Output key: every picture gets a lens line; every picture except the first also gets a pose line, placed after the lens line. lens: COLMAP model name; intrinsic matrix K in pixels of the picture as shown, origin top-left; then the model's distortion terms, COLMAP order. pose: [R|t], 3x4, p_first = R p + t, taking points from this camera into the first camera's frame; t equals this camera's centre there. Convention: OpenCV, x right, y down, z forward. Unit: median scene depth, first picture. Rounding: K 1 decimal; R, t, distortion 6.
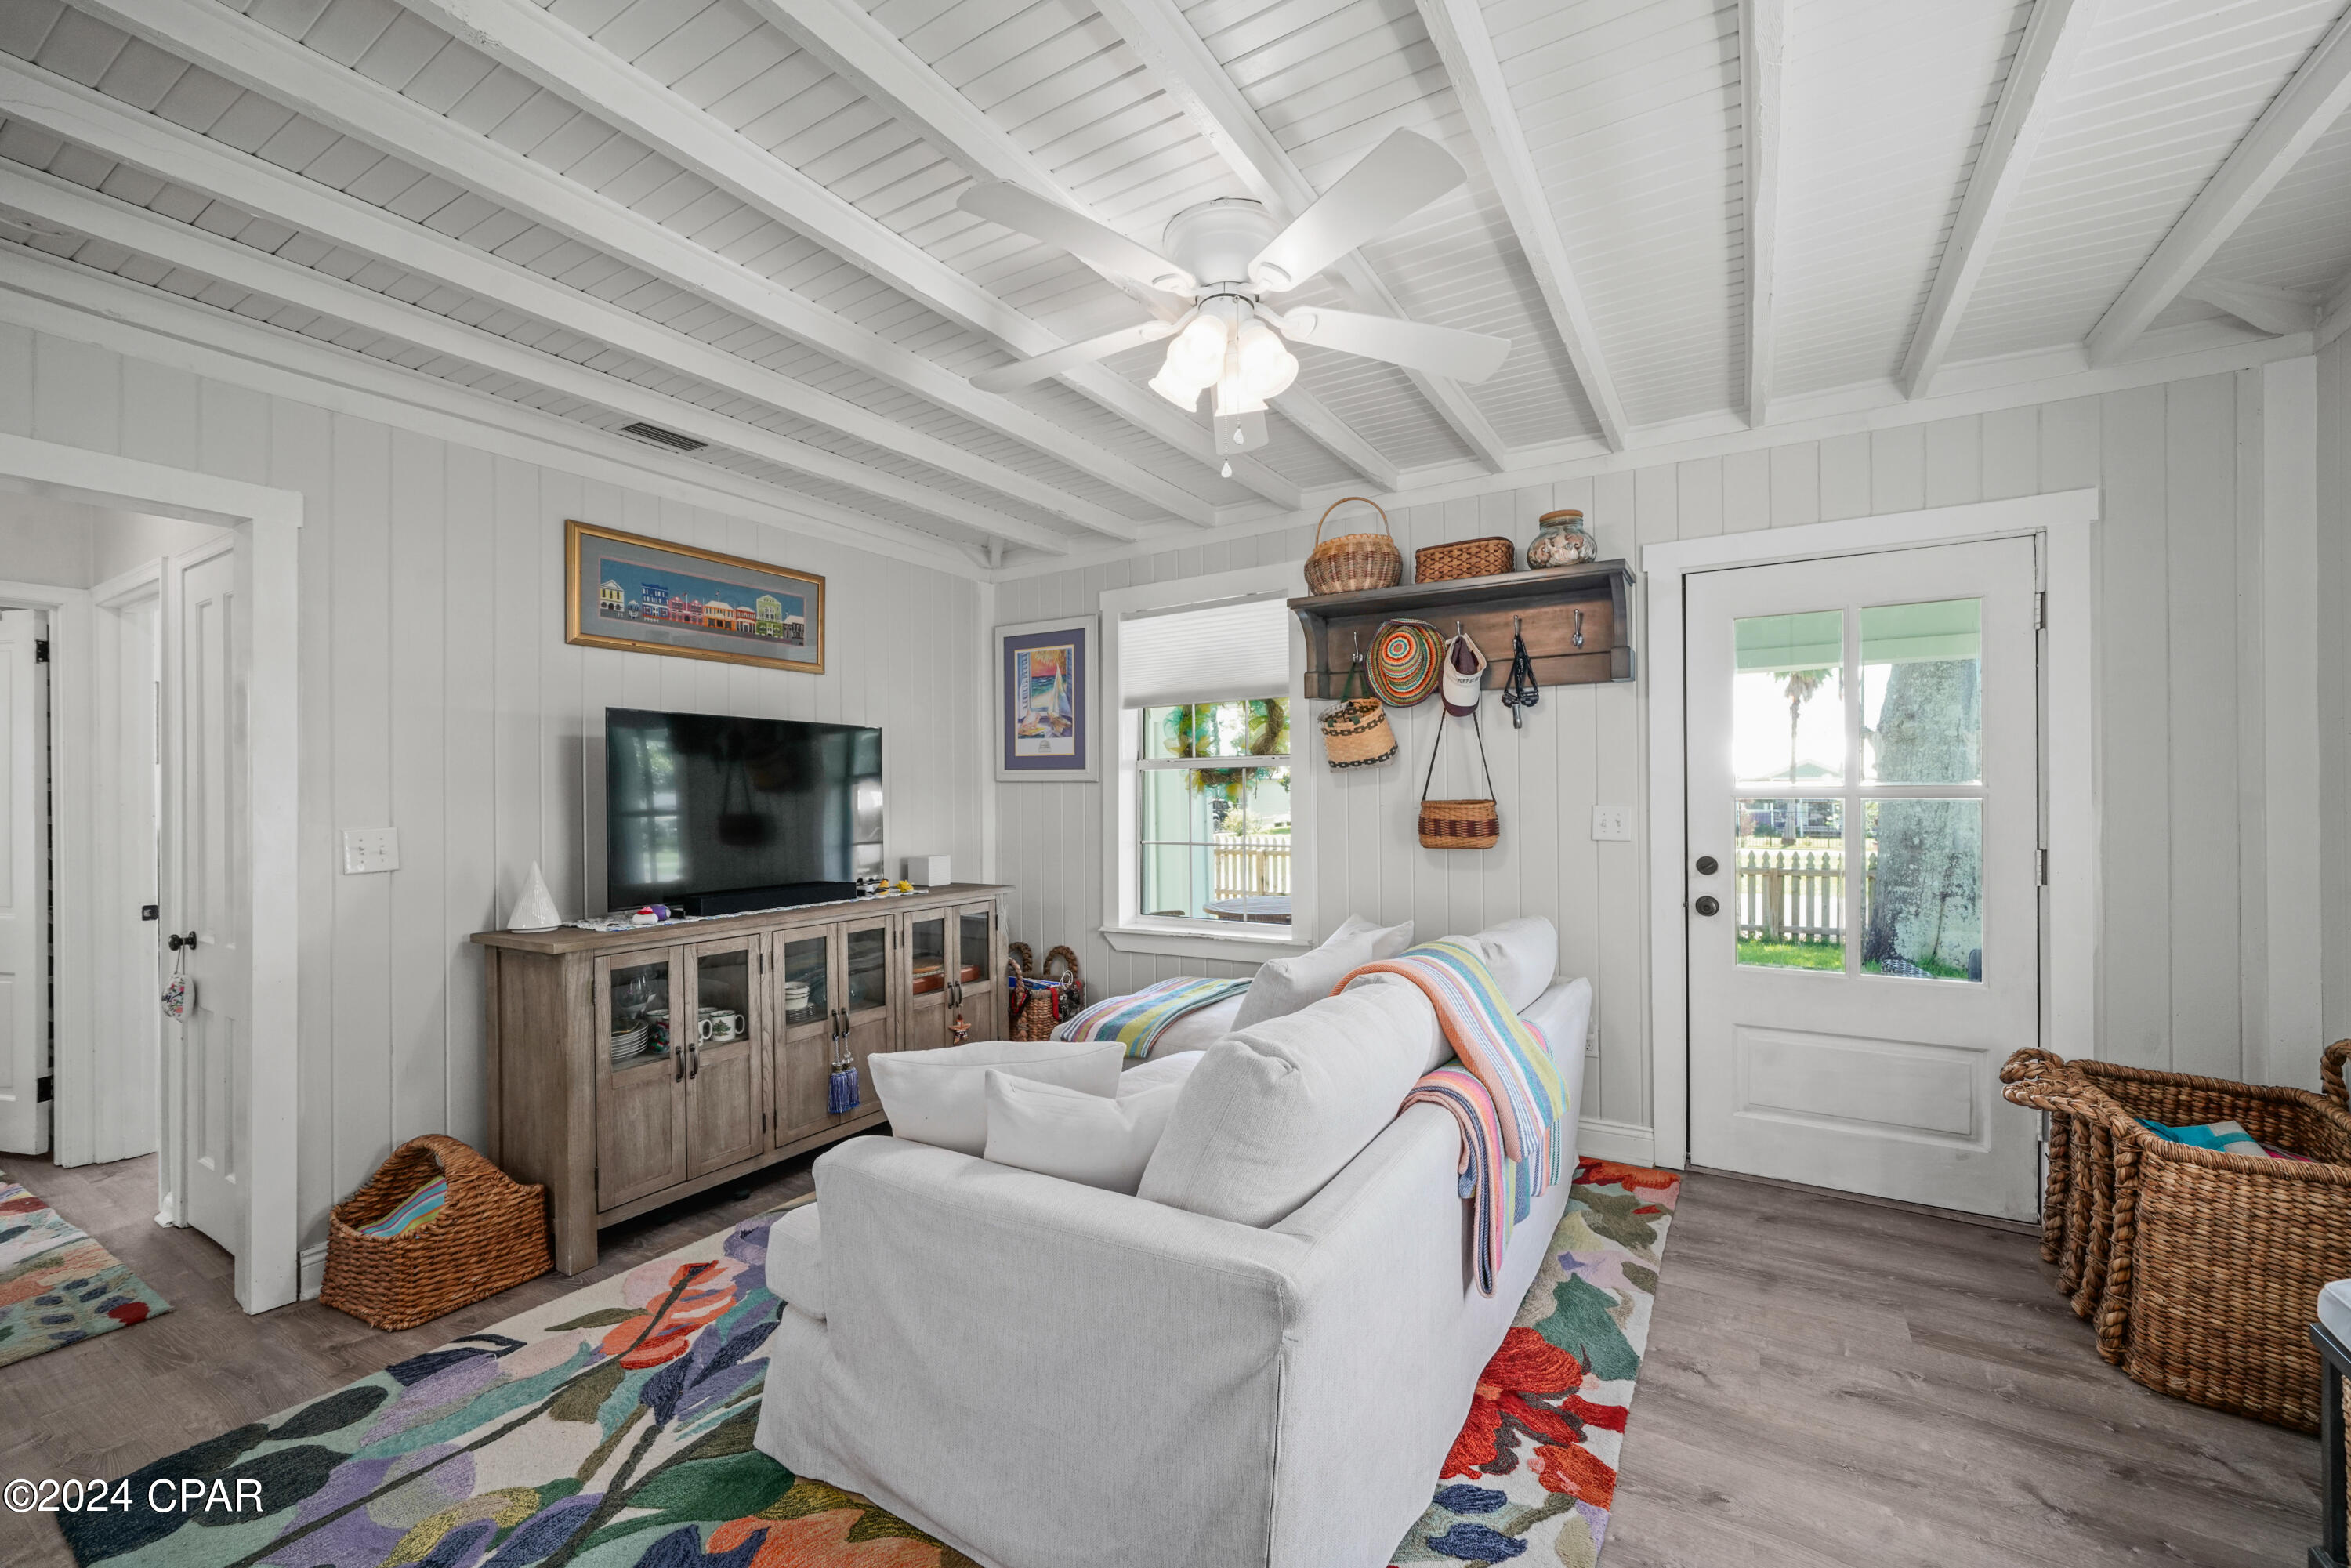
lens RADIAL K [[946.0, 0, 1187.6], [0, 946.0, 787.7], [0, 0, 1]] dist [-0.000808, -0.000022]
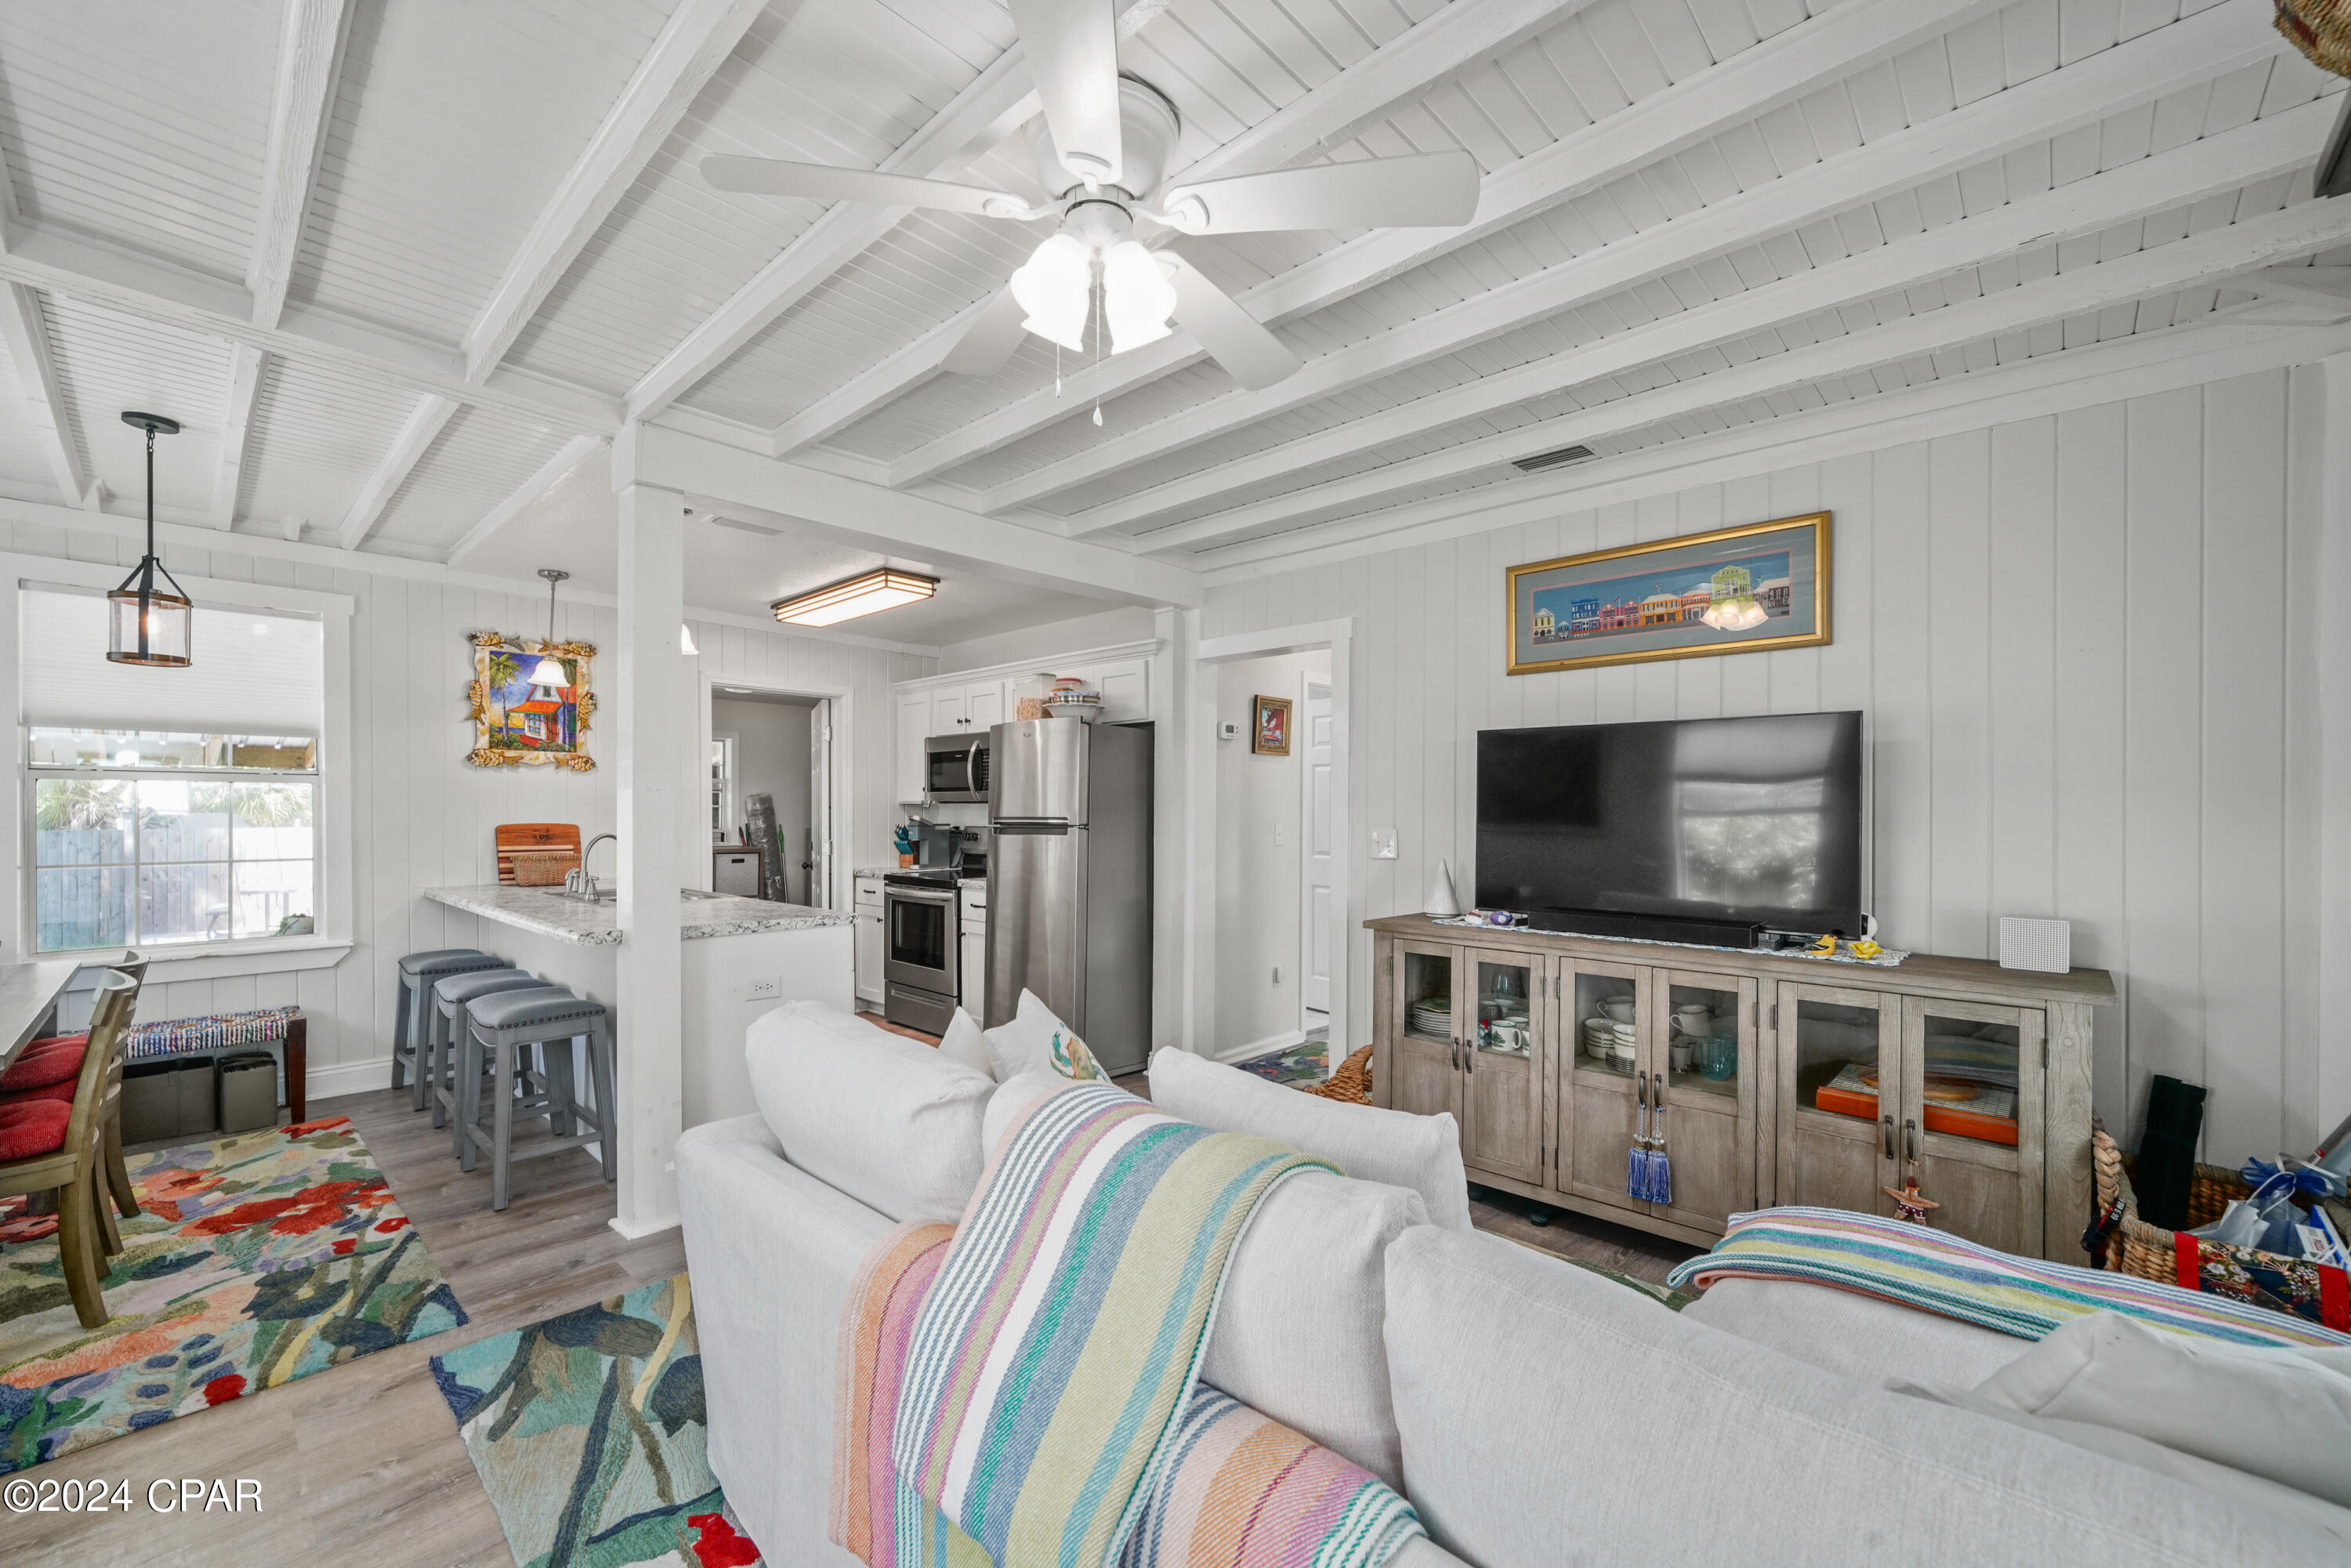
lens RADIAL K [[946.0, 0, 1186.6], [0, 946.0, 802.2], [0, 0, 1]] dist [-0.000808, -0.000022]
pose [[-0.199789, 0.000263, -0.979839, 0.510846], [0.001382, 0.999999, -0.000013, 0.001655], [0.979838, -0.001356, -0.199789, 0.782650]]
